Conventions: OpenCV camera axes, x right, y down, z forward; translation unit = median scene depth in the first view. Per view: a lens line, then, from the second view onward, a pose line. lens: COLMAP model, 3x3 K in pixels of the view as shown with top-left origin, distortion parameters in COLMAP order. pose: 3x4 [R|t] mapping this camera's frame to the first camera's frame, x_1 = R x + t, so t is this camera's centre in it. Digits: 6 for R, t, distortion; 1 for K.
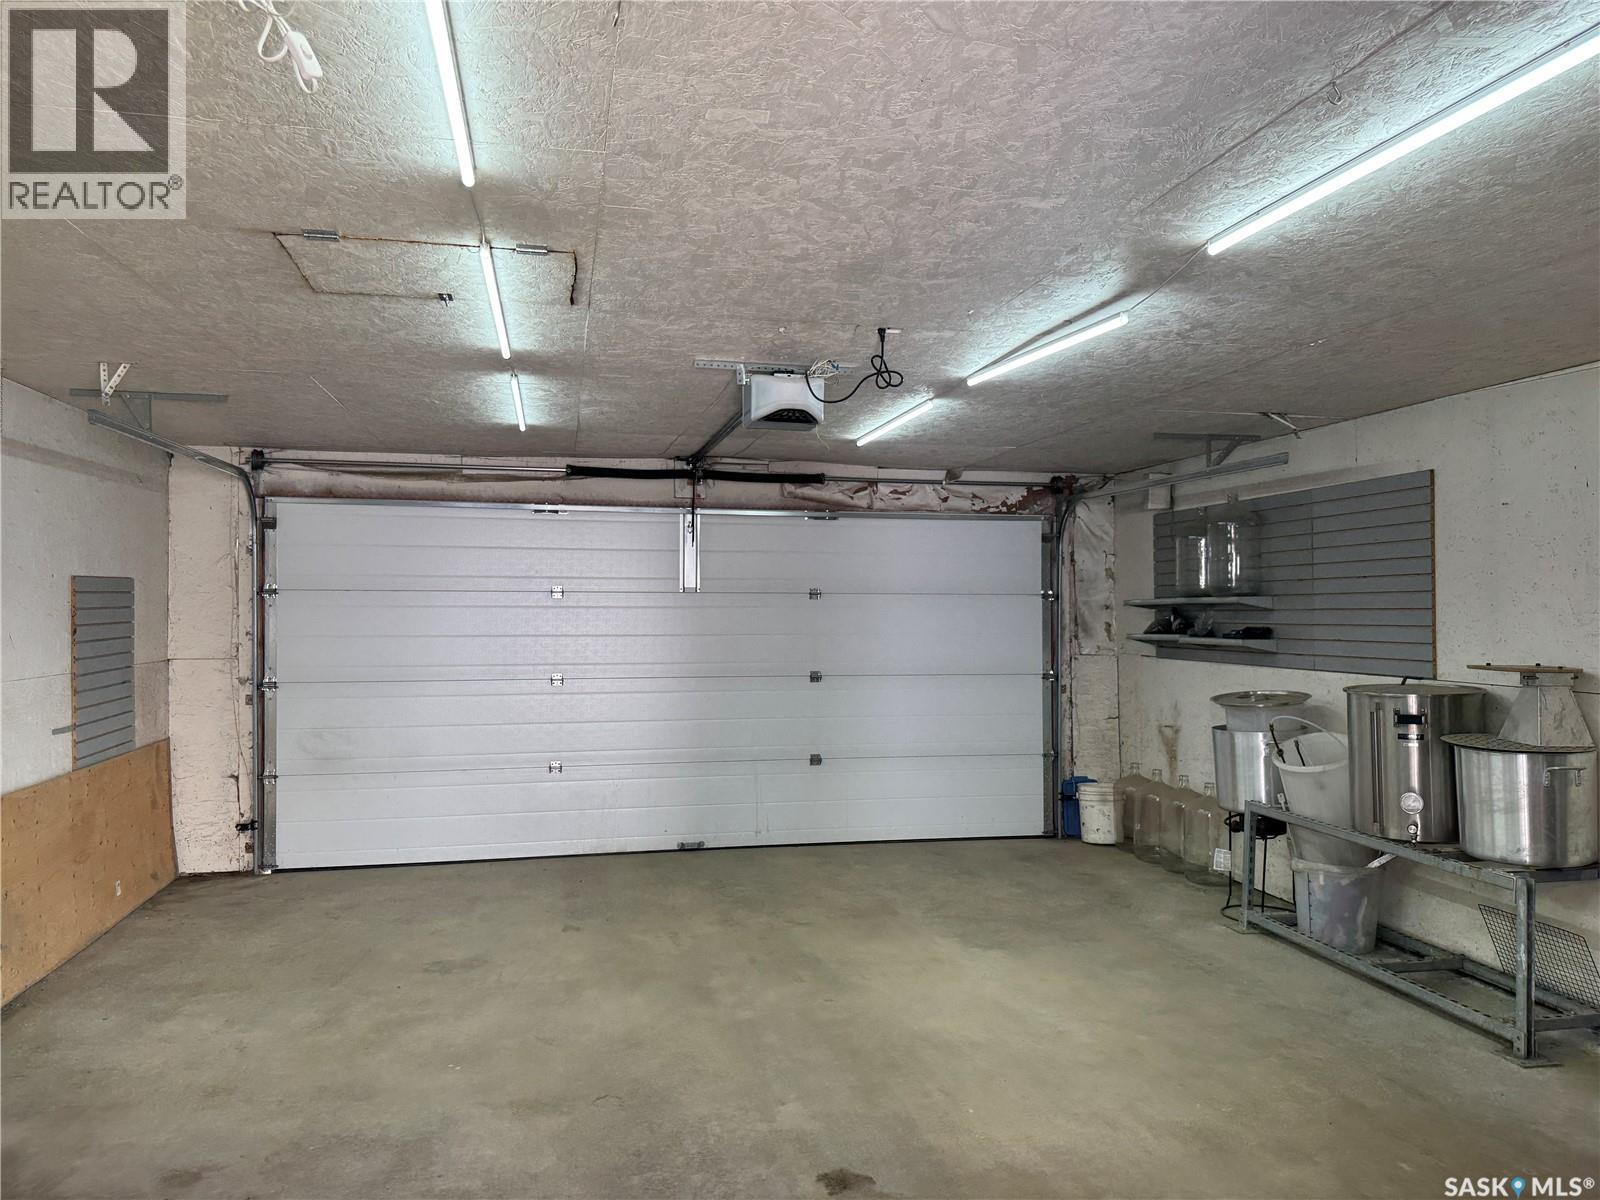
lens RADIAL K [[1124.5, 0, 794.9], [0, 1124.5, 600.3], [0, 0, 1]] dist [0.175740, -0.298821]
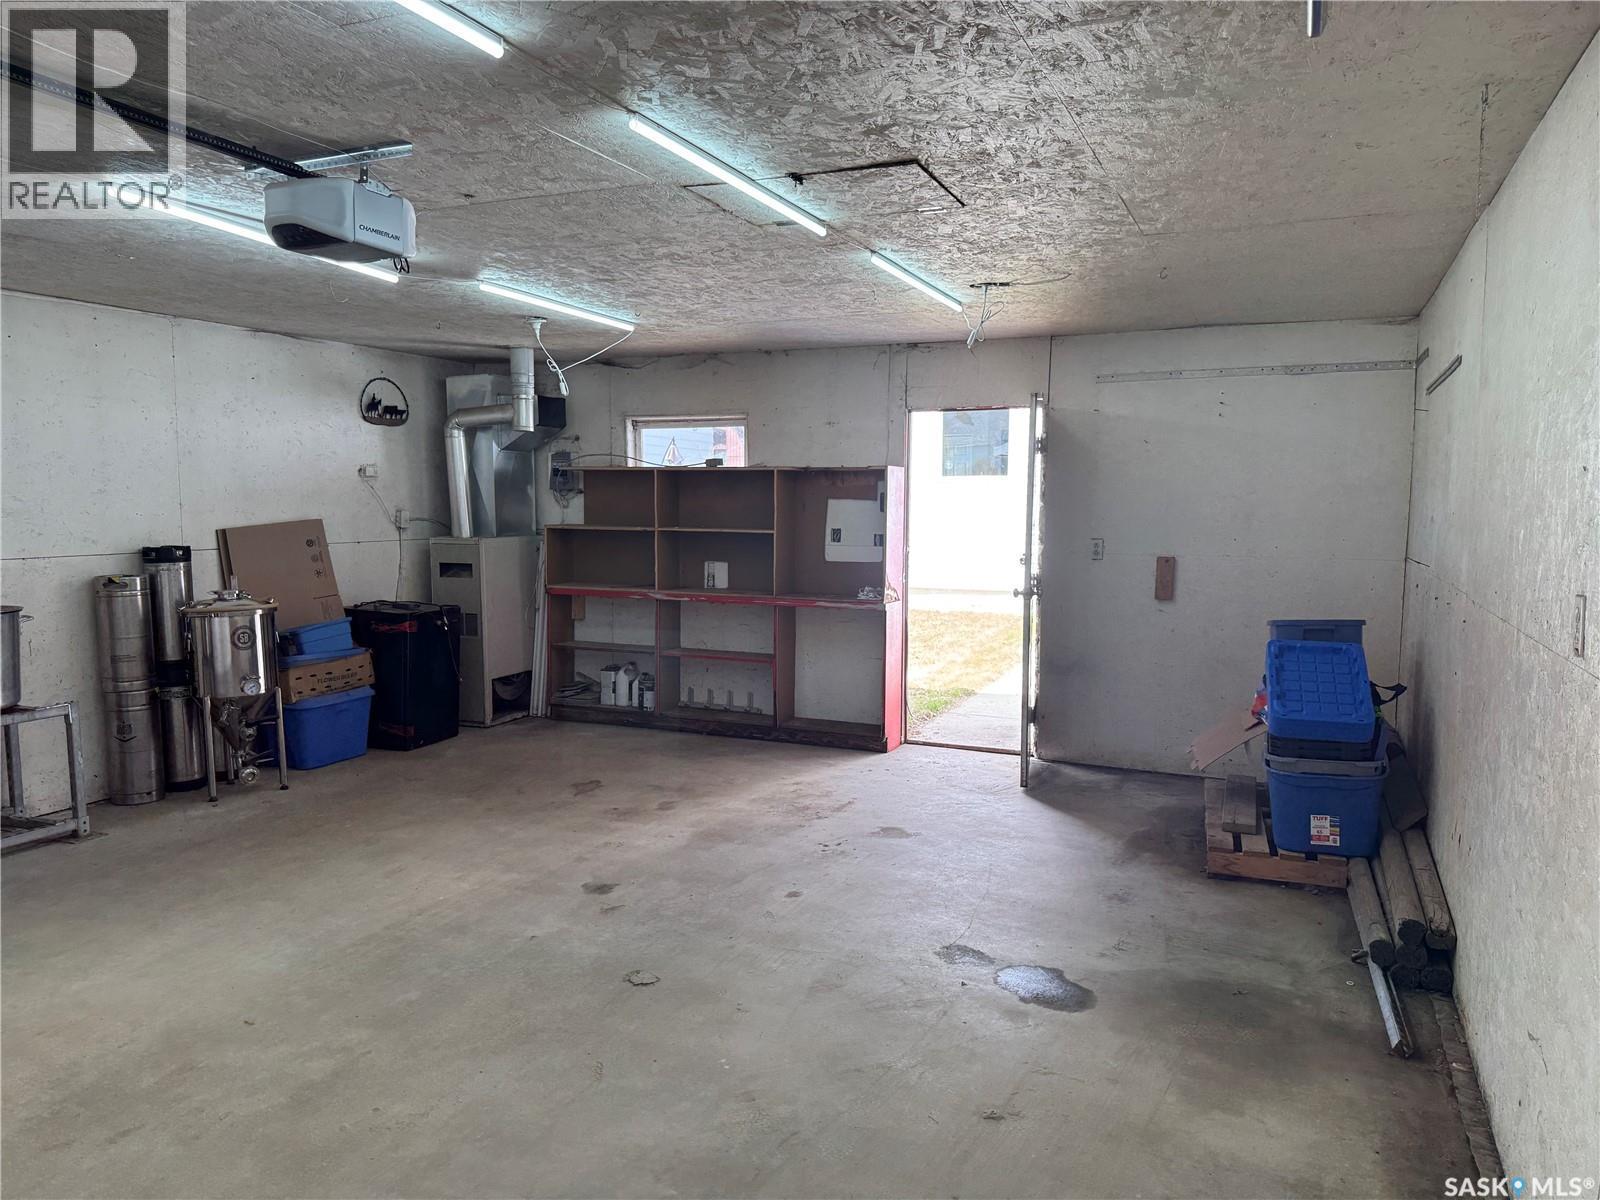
lens RADIAL K [[1124.5, 0, 794.9], [0, 1124.5, 600.3], [0, 0, 1]] dist [0.175740, -0.298821]
pose [[-0.799445, -0.065870, 0.597117, -0.829296], [-0.004845, 0.994645, 0.103236, -0.004654], [-0.600720, 0.079639, -0.795483, 1.650009]]
